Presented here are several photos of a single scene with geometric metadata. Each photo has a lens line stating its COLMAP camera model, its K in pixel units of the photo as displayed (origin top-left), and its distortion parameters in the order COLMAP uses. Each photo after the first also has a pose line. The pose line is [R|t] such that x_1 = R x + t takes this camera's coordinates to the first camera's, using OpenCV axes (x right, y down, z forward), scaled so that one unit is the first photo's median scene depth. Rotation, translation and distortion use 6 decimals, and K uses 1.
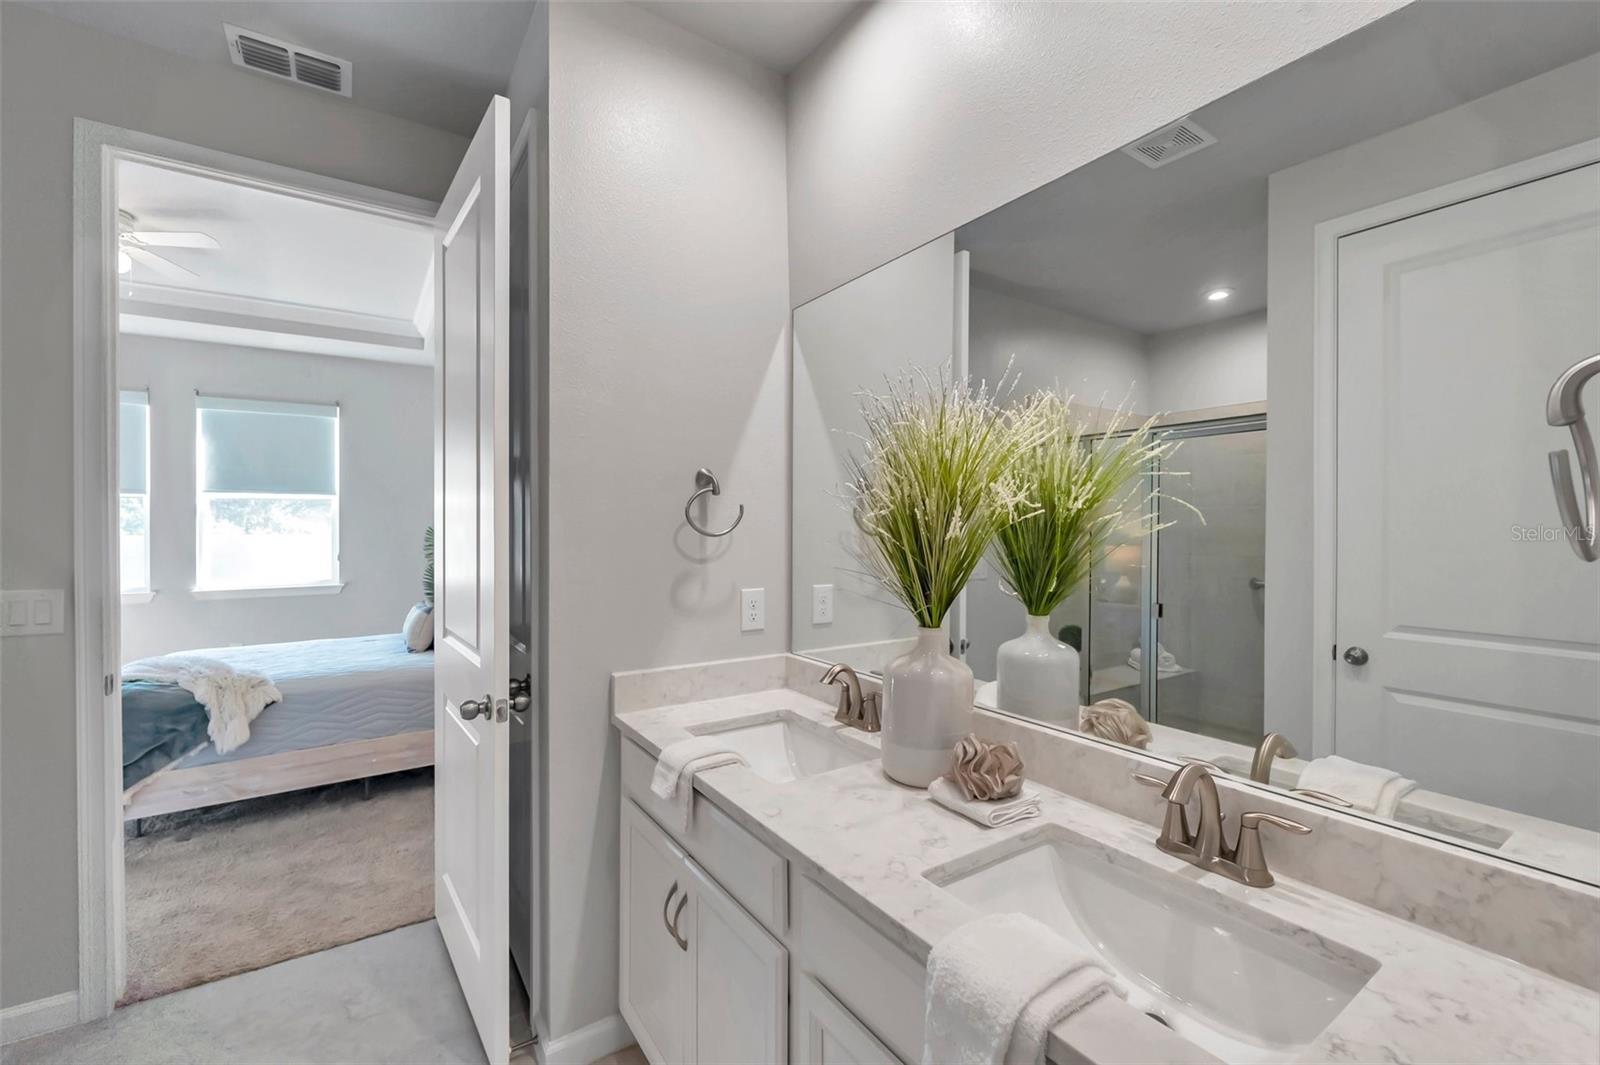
lens RADIAL K [[675.5, 0, 800.0], [0, 675.5, 532.5], [0, 0, 1]] dist [-0.000203, -0.000089]
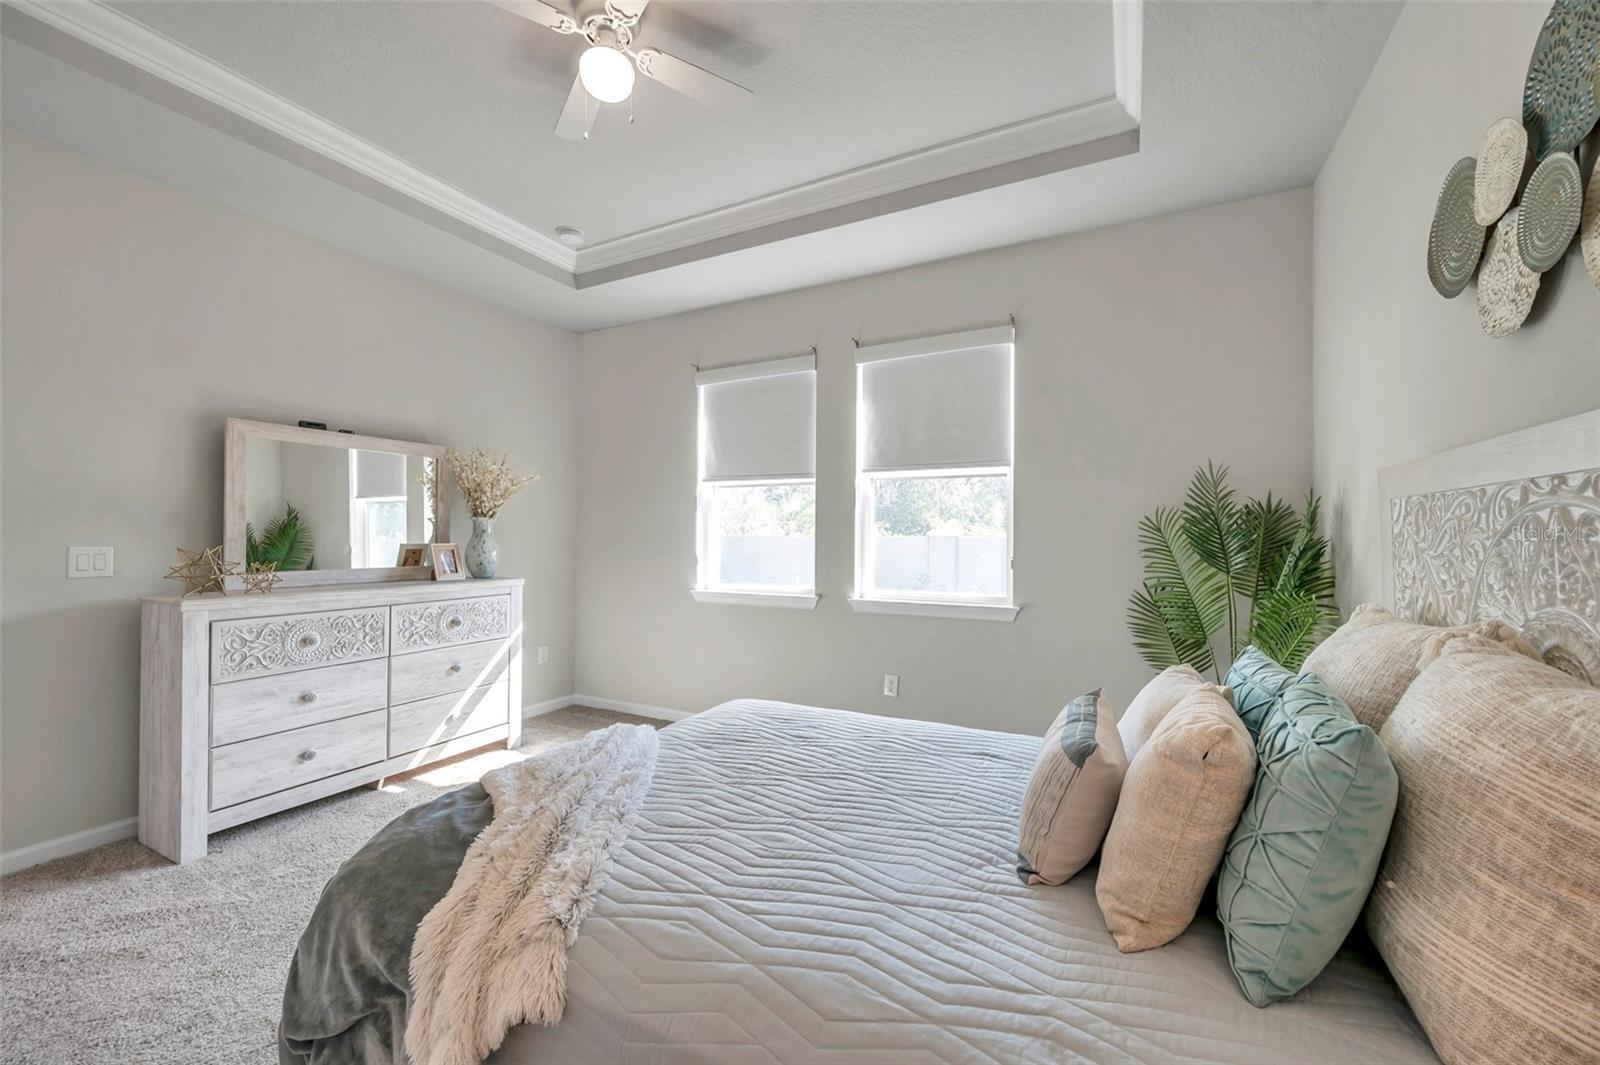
lens RADIAL K [[634.2, 0, 797.0], [0, 634.2, 529.1], [0, 0, 1]] dist [-0.001583, -0.000063]
pose [[0.474995, -0.003434, -0.879982, -0.279706], [-0.011635, 0.999880, -0.010183, 0.013696], [0.879912, 0.015076, 0.474898, 0.586092]]
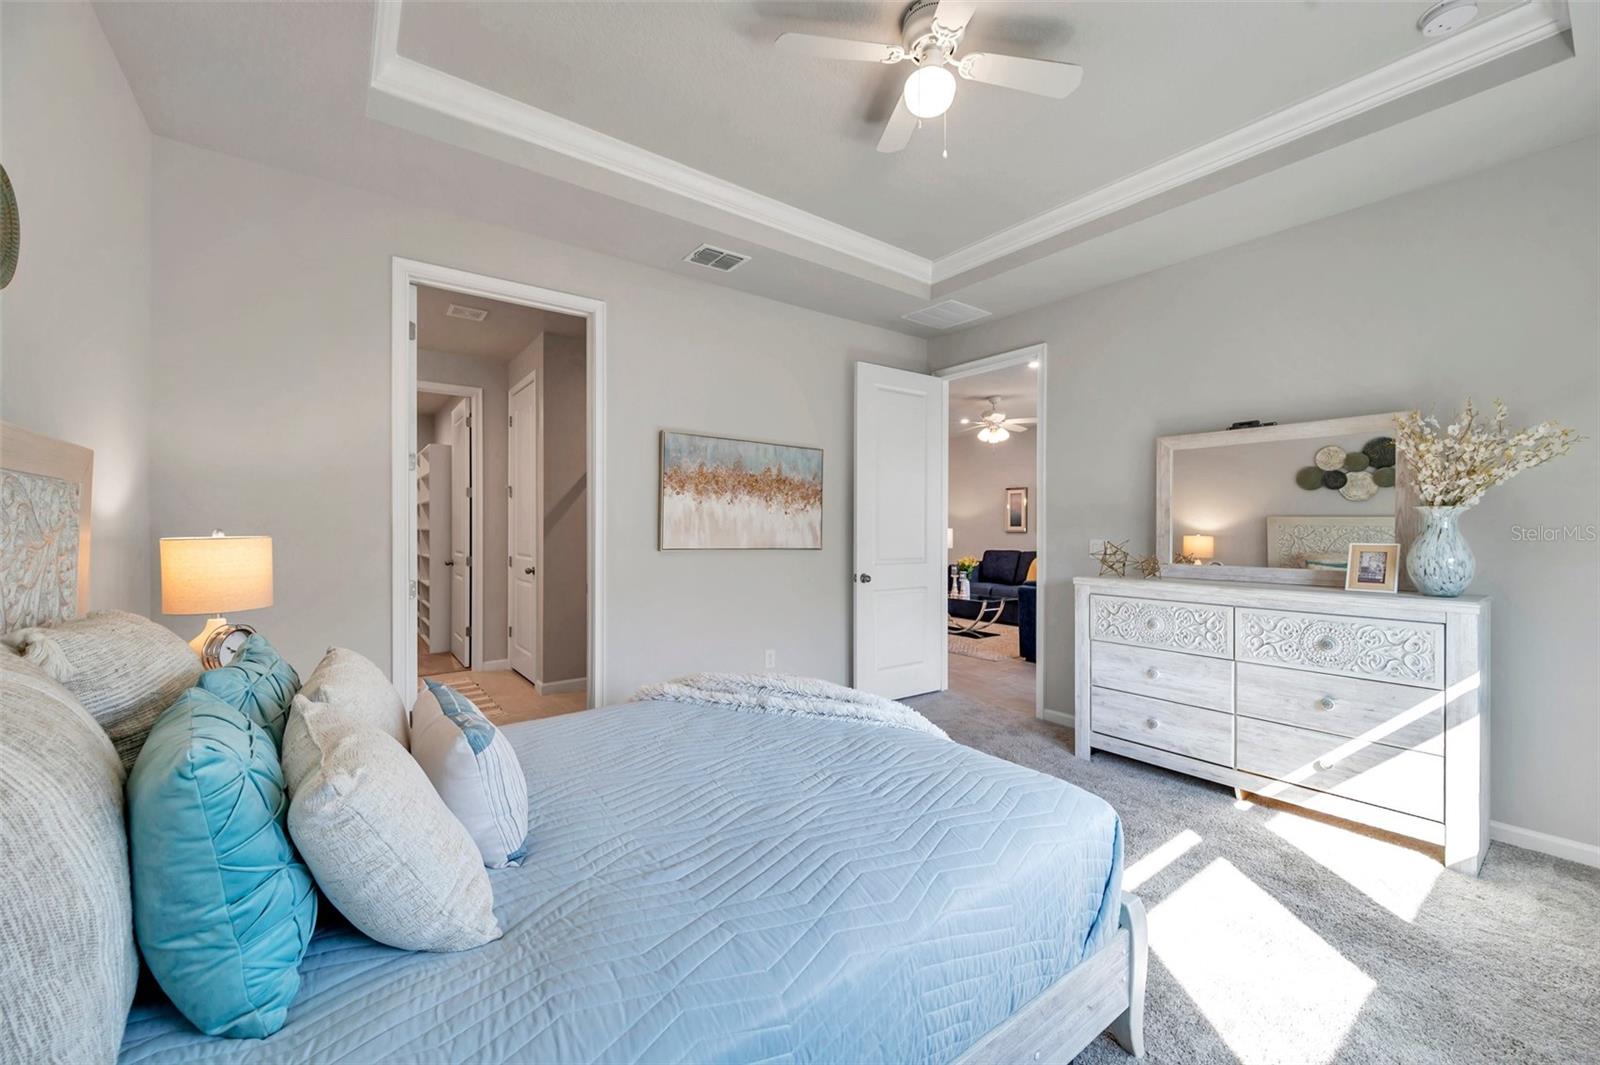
lens RADIAL K [[634.2, 0, 797.0], [0, 634.2, 529.1], [0, 0, 1]] dist [-0.001583, -0.000063]
pose [[-0.998454, 0.005709, -0.055298, -0.830962], [0.005263, 0.999953, 0.008195, 0.004637], [0.055342, 0.007891, -0.998436, 1.508497]]
